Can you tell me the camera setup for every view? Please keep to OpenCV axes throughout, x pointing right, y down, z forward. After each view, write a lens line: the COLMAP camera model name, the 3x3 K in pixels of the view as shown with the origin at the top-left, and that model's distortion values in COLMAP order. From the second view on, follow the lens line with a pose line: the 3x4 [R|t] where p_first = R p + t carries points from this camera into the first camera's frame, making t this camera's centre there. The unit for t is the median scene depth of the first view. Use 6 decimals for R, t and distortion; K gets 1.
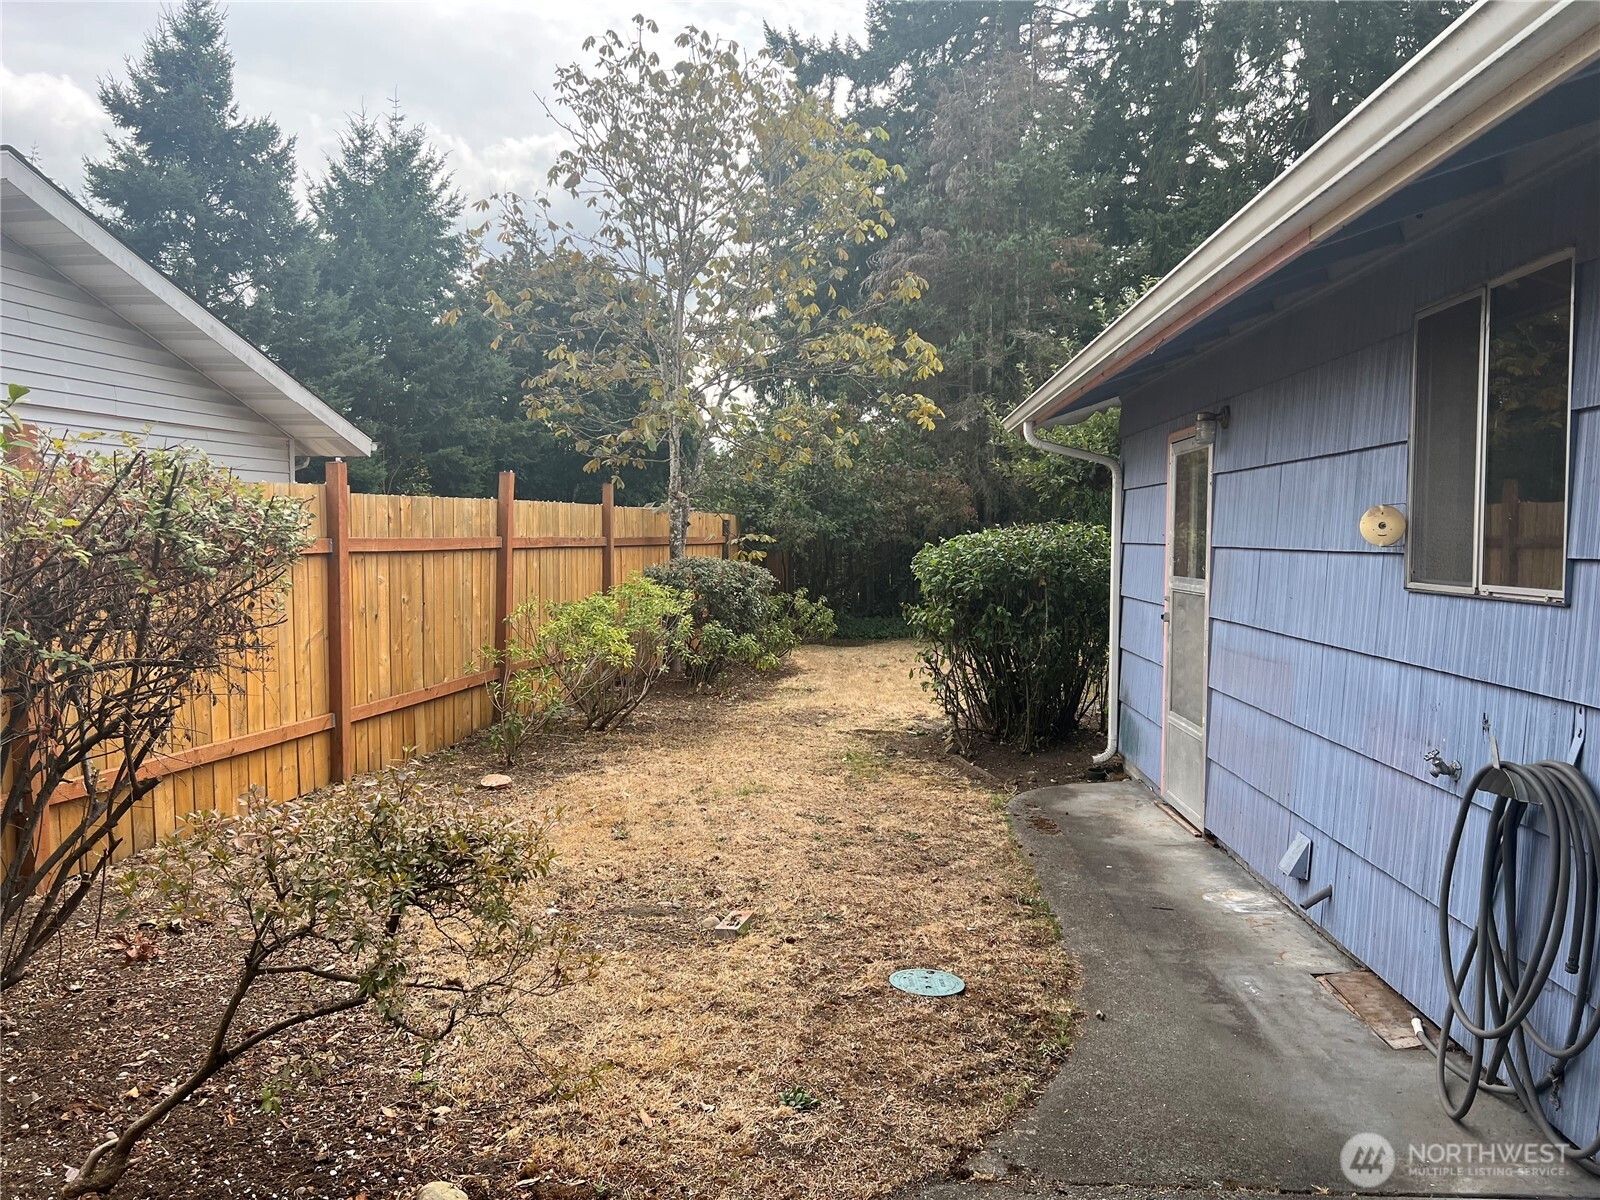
lens RADIAL K [[1191.2, 0, 799.2], [0, 1191.2, 601.9], [0, 0, 1]] dist [0.011034, -0.022579]
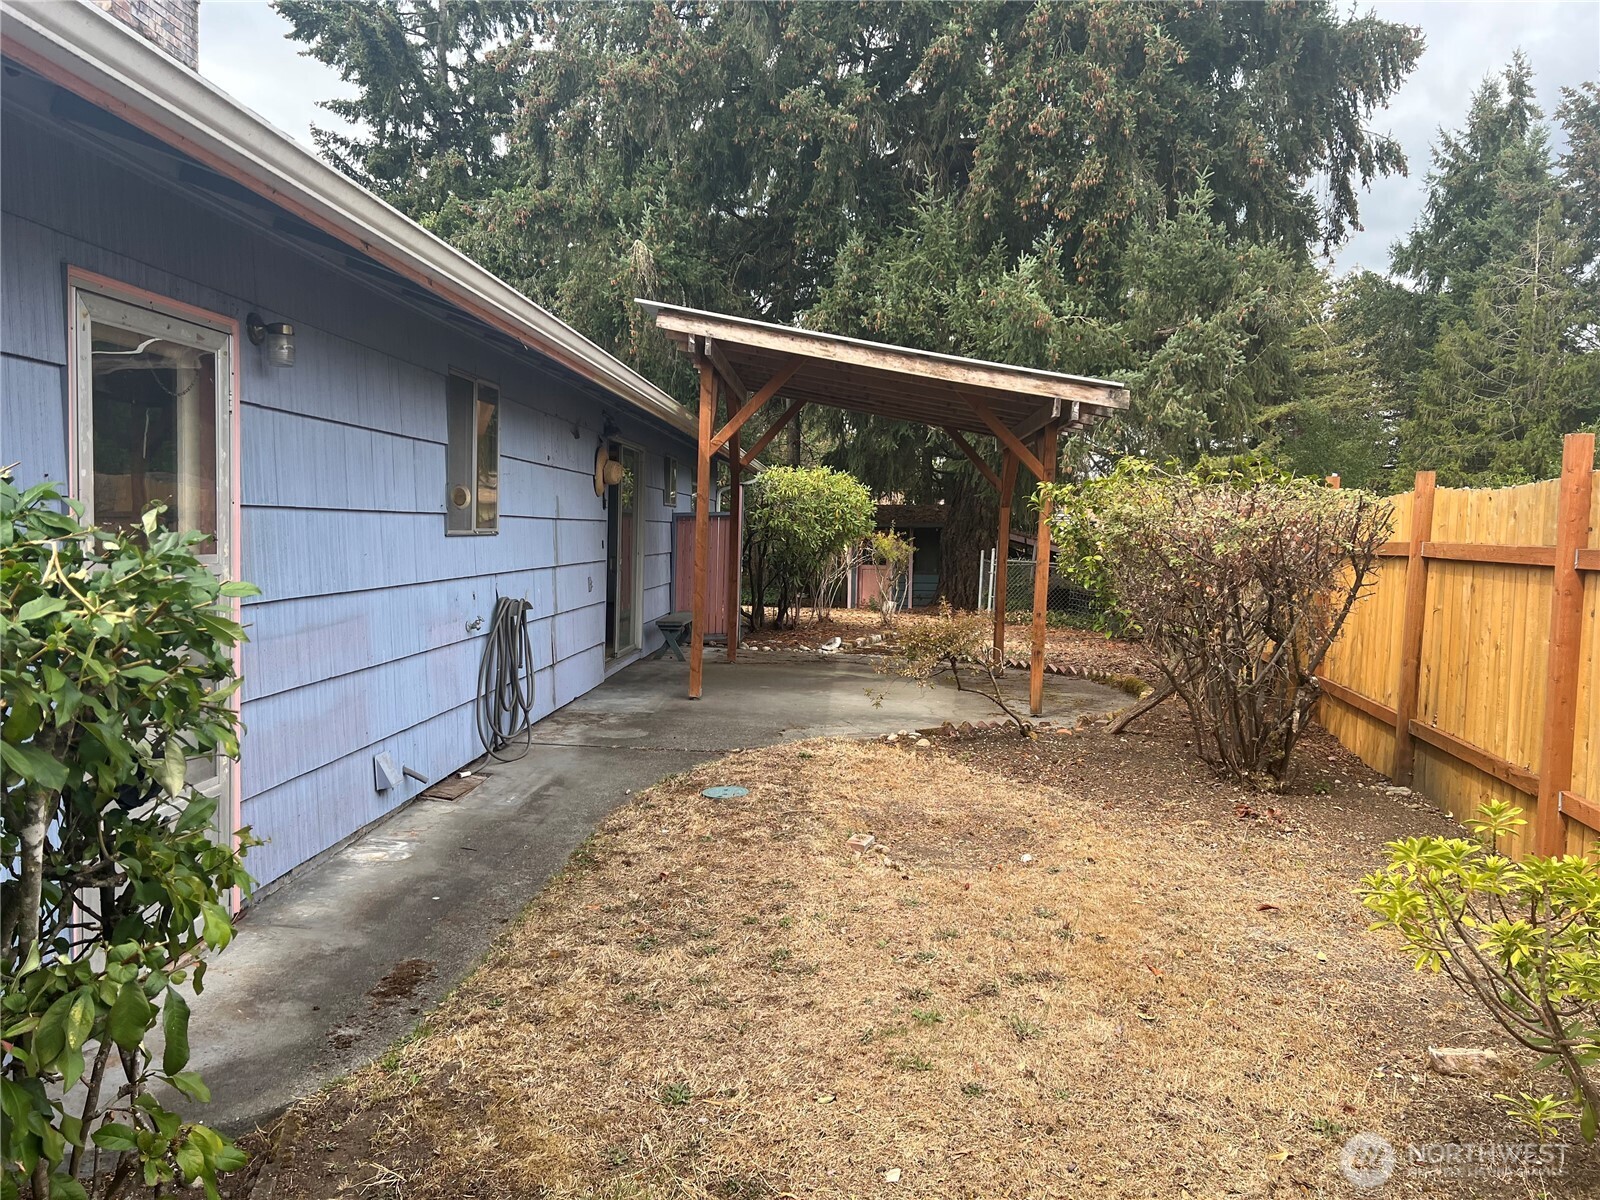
lens RADIAL K [[1191.2, 0, 799.9], [0, 1191.2, 602.9], [0, 0, 1]] dist [0.011034, -0.022579]
pose [[-0.998618, -0.050754, -0.013613, 0.027955], [-0.052060, 0.990791, 0.124990, -0.103938], [0.007143, 0.125526, -0.992065, 1.843113]]
